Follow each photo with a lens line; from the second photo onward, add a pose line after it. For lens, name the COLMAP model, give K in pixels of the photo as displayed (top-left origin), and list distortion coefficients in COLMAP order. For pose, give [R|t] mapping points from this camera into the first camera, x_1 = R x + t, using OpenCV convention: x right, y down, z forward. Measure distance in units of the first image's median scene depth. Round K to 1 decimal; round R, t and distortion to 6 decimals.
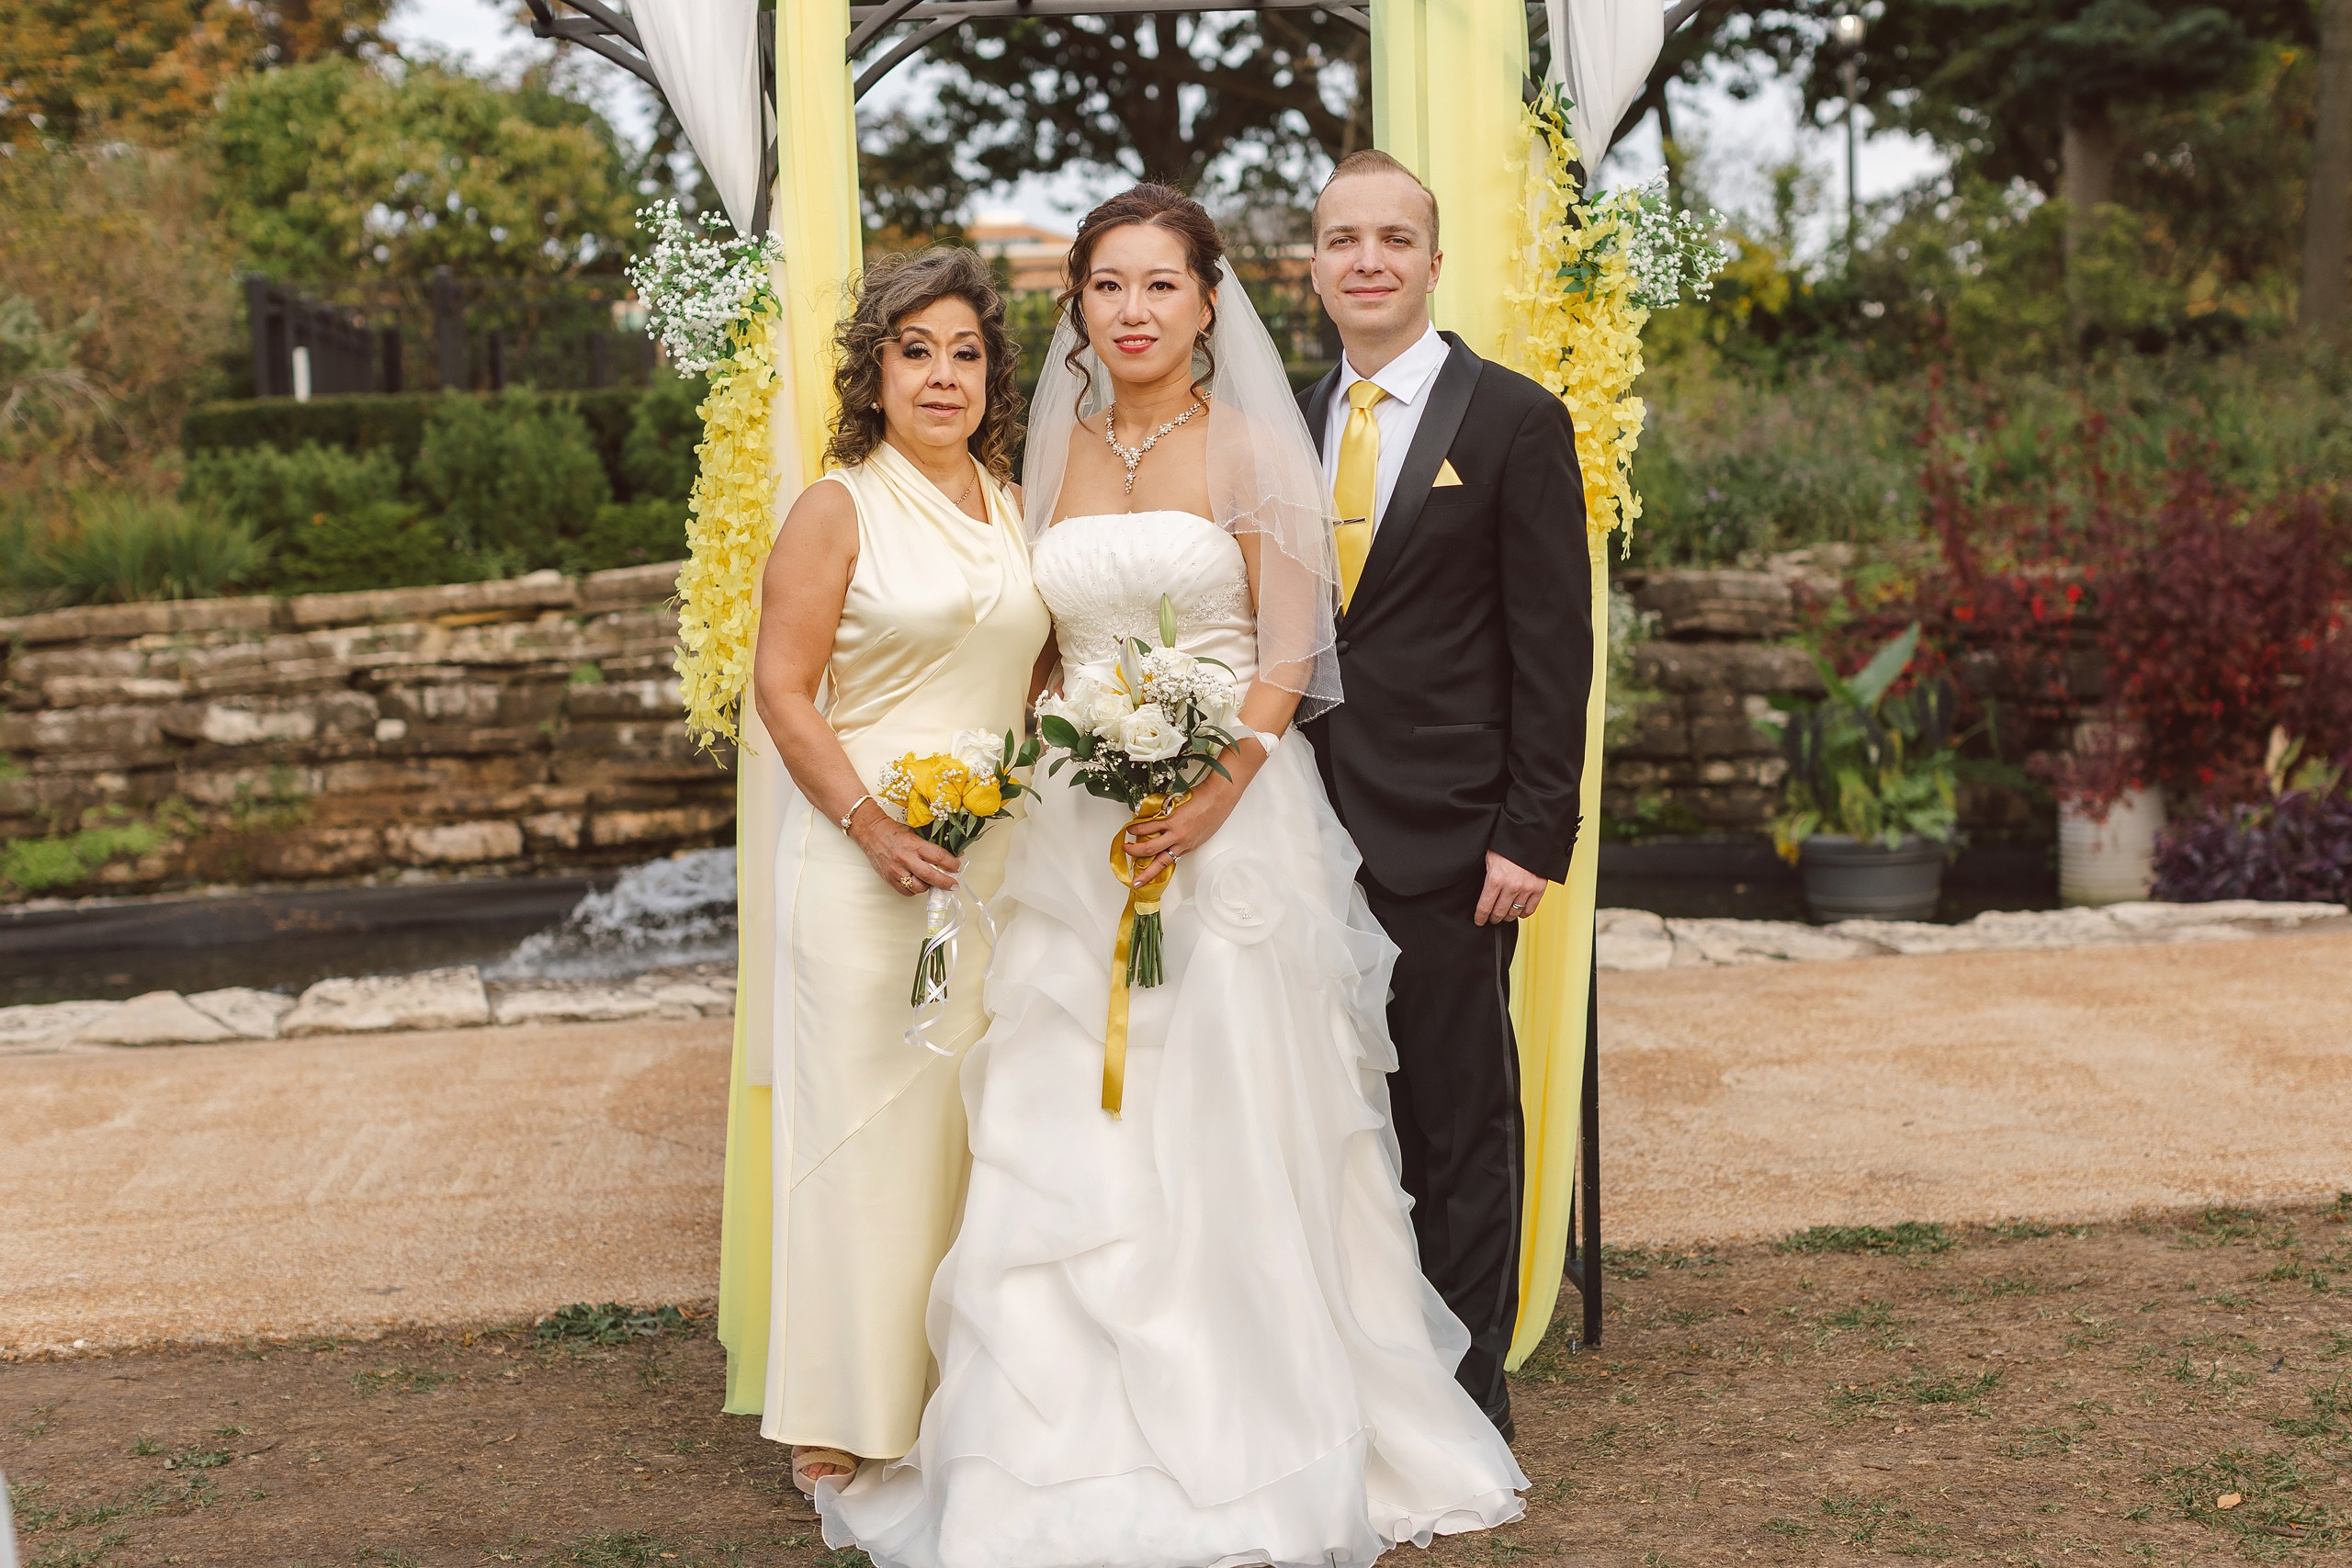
lens RADIAL K [[3504.1, 0, 1187.1], [0, 3504.1, 780.7], [0, 0, 1]] dist [0.013920, 0.022181]
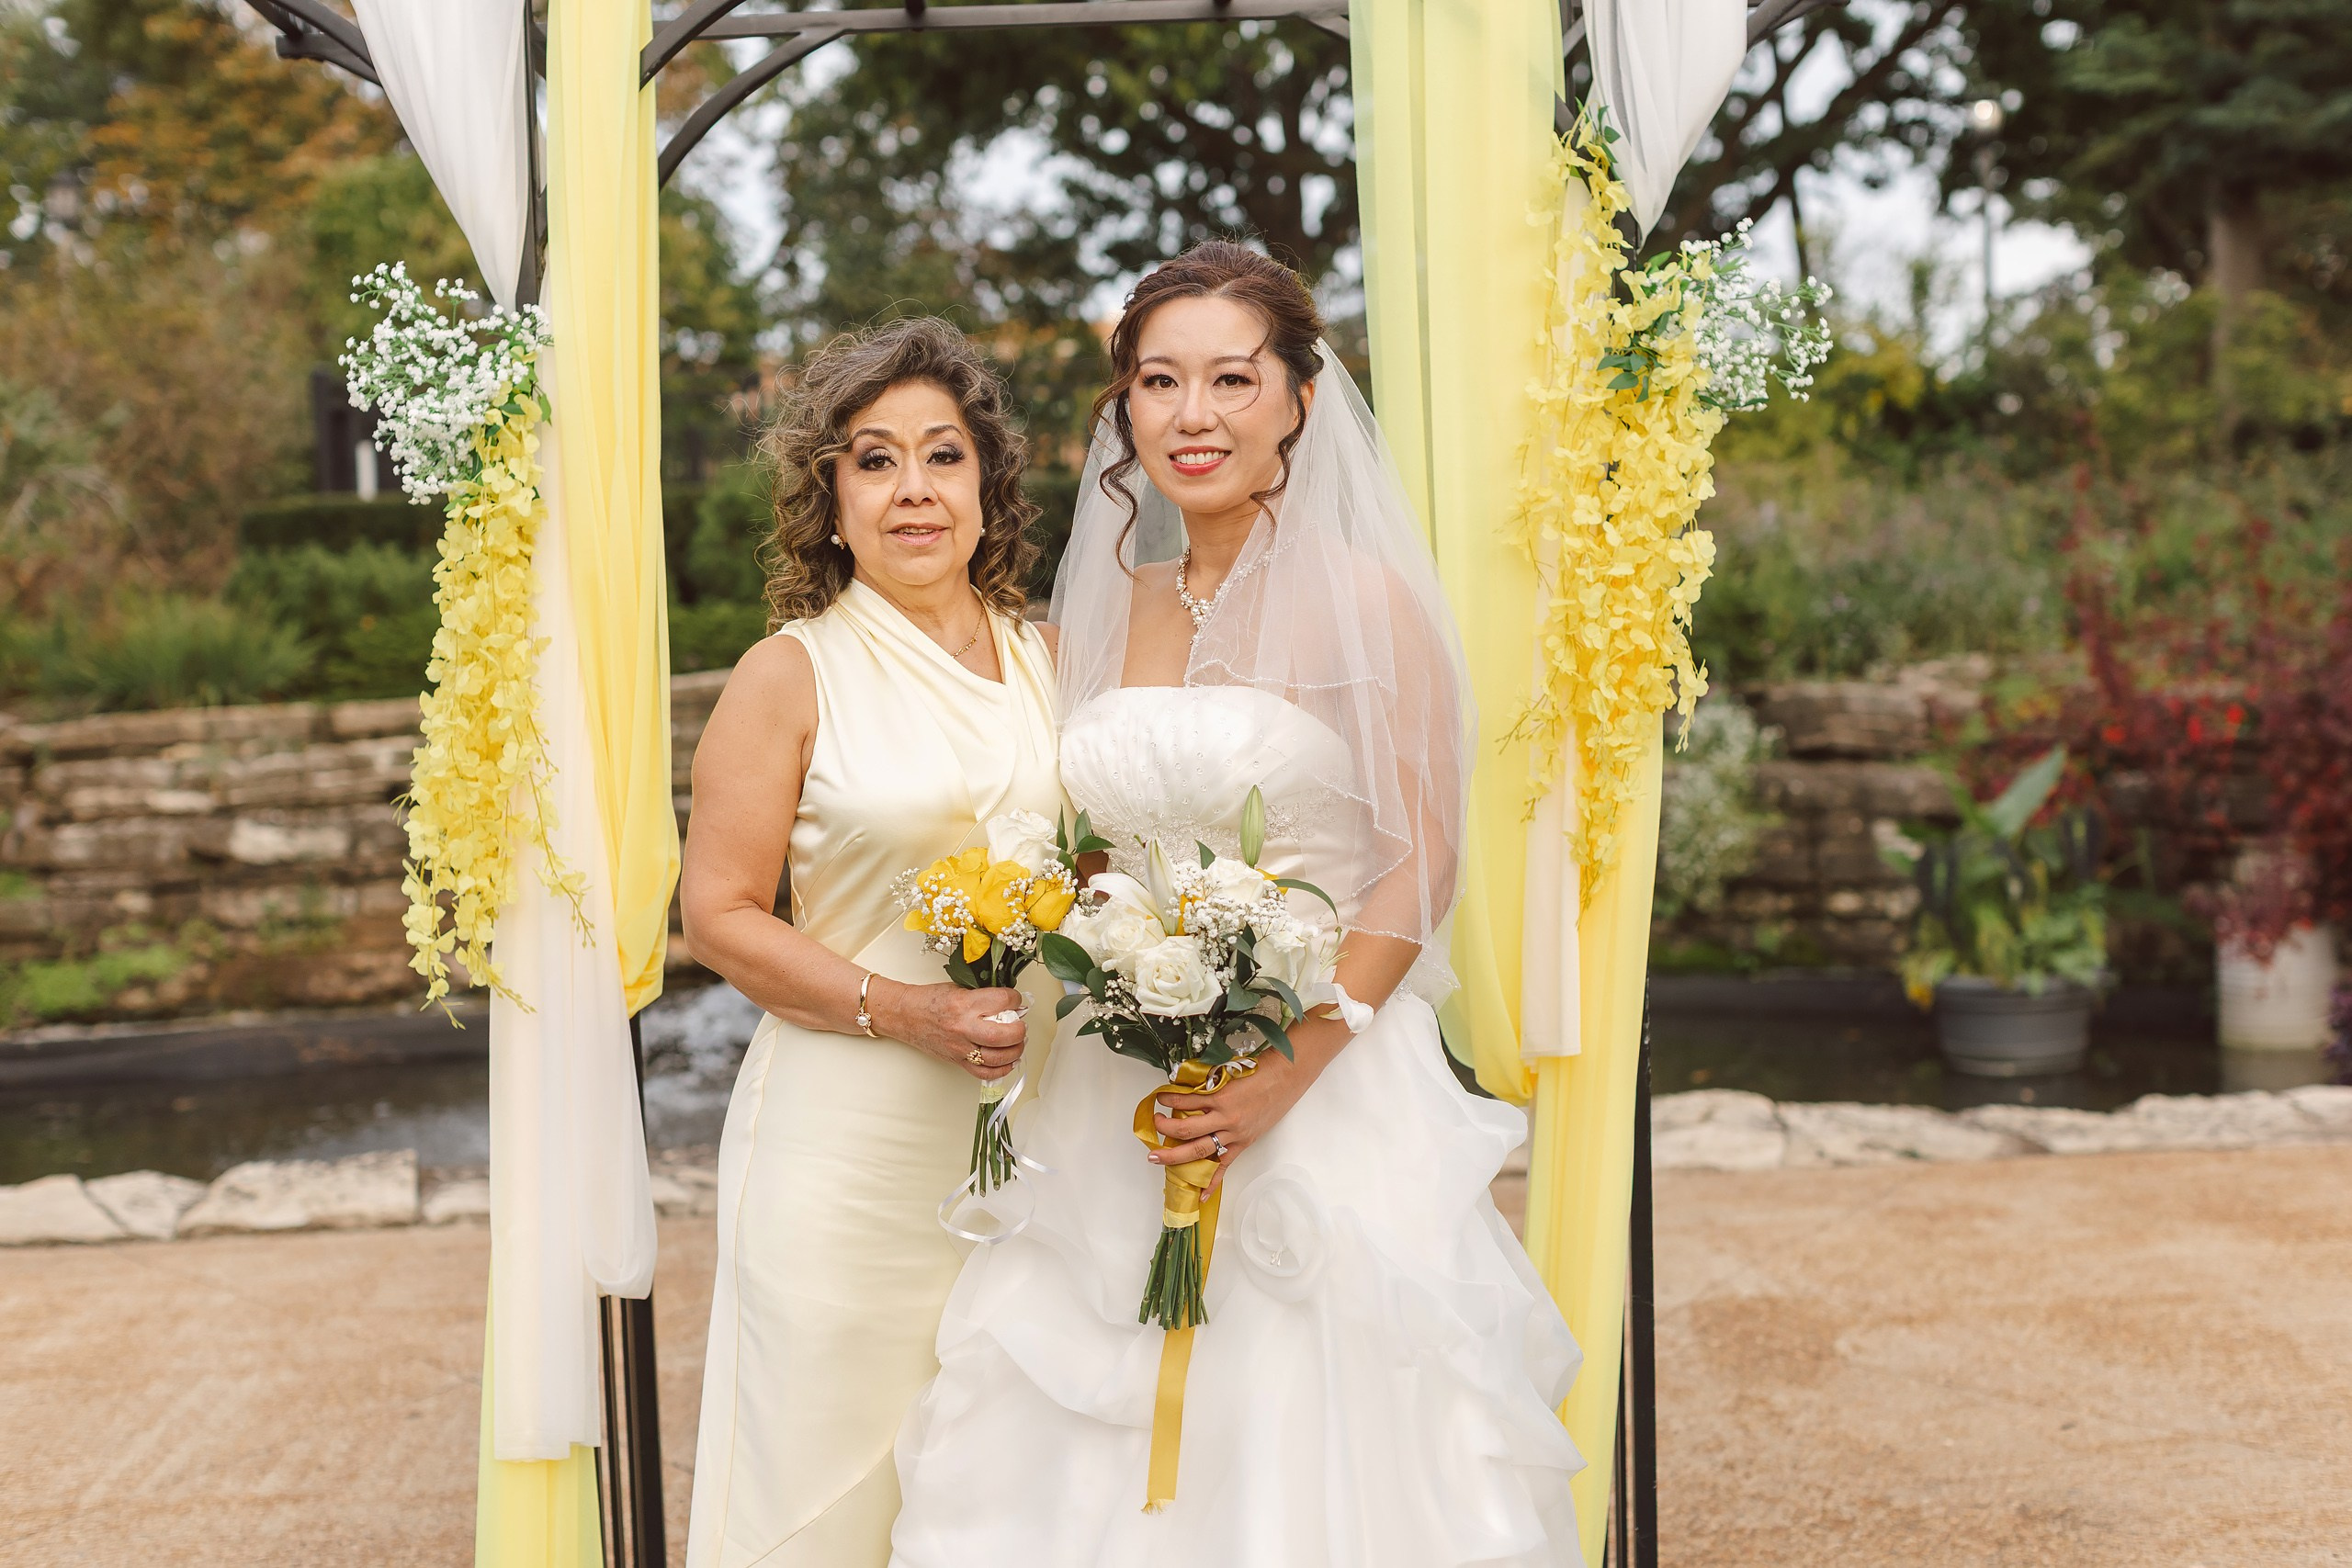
lens RADIAL K [[3459.8, 0, 1190.6], [0, 3459.8, 773.9], [0, 0, 1]] dist [0.030414, -0.073309]
pose [[0.999248, 0.005160, -0.038434, 0.015224], [-0.006189, 0.999625, -0.026690, -0.012167], [0.038282, 0.026908, 0.998905, 0.085819]]
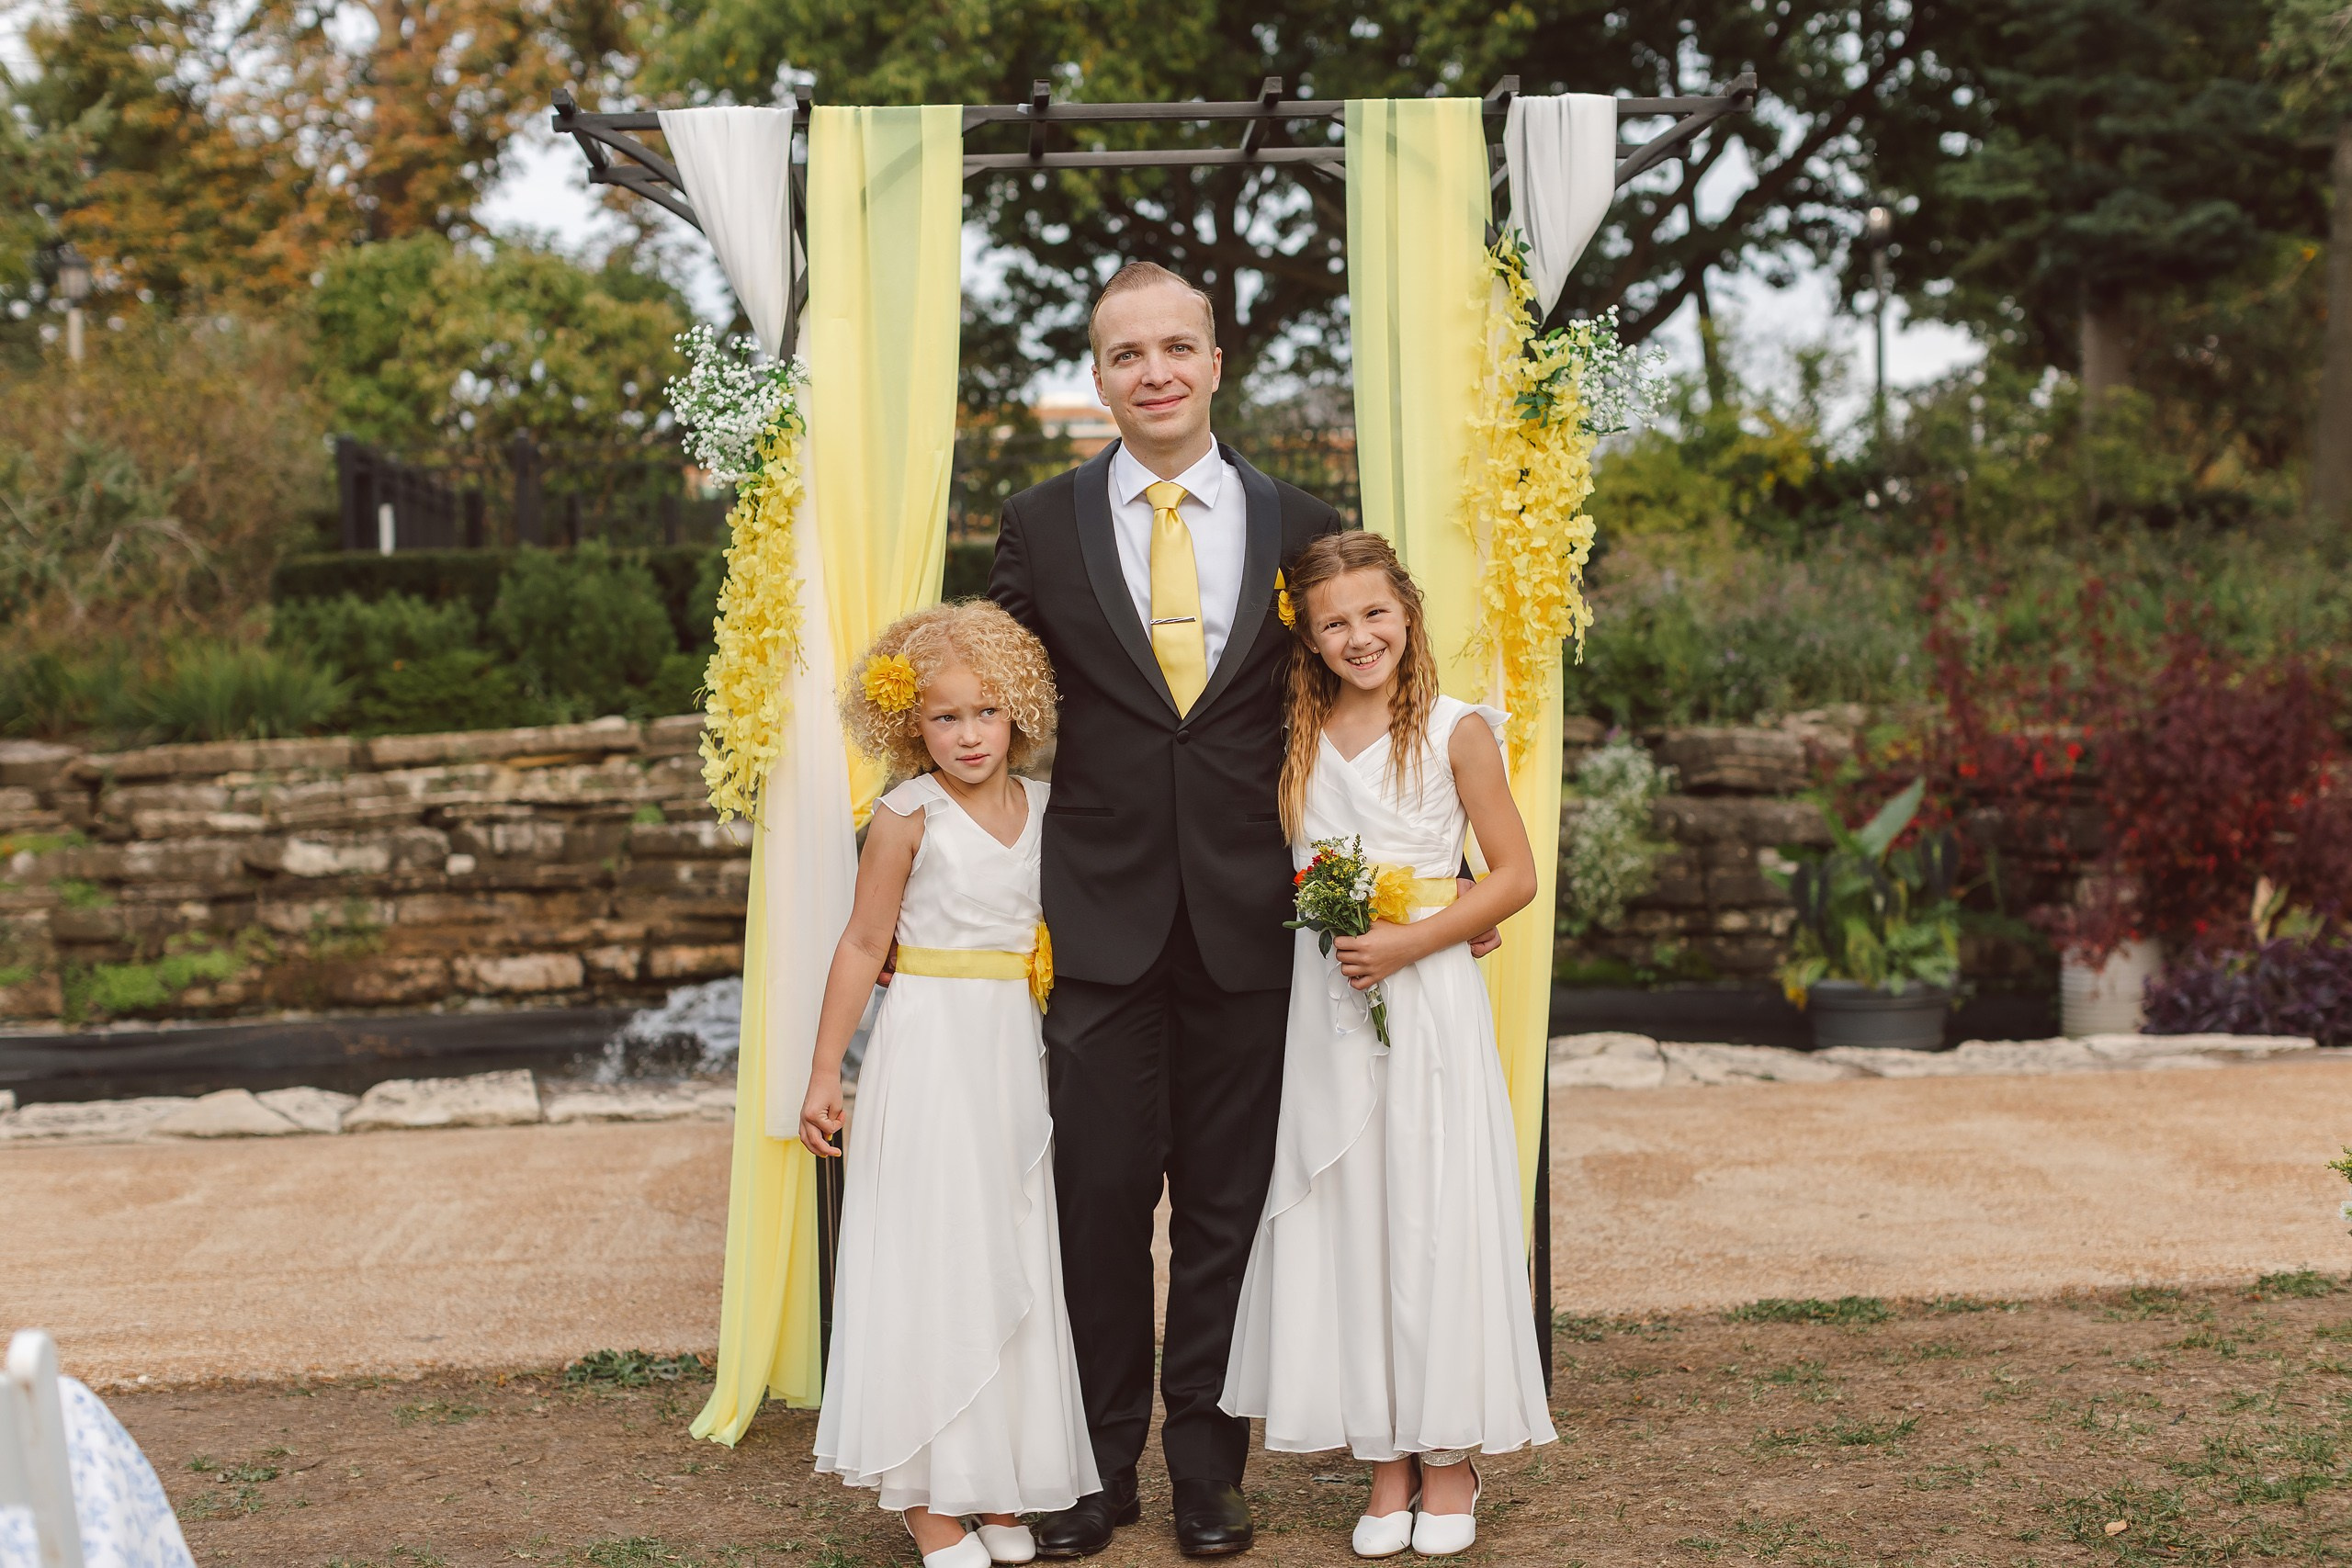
lens RADIAL K [[3420.1, 0, 1171.8], [0, 3420.1, 763.3], [0, 0, 1]] dist [0.015801, 0.007974]
pose [[0.999702, 0.012030, -0.021262, 0.007236], [-0.013160, 0.998463, -0.053844, 0.008462], [0.020582, 0.054108, 0.998323, -0.019336]]
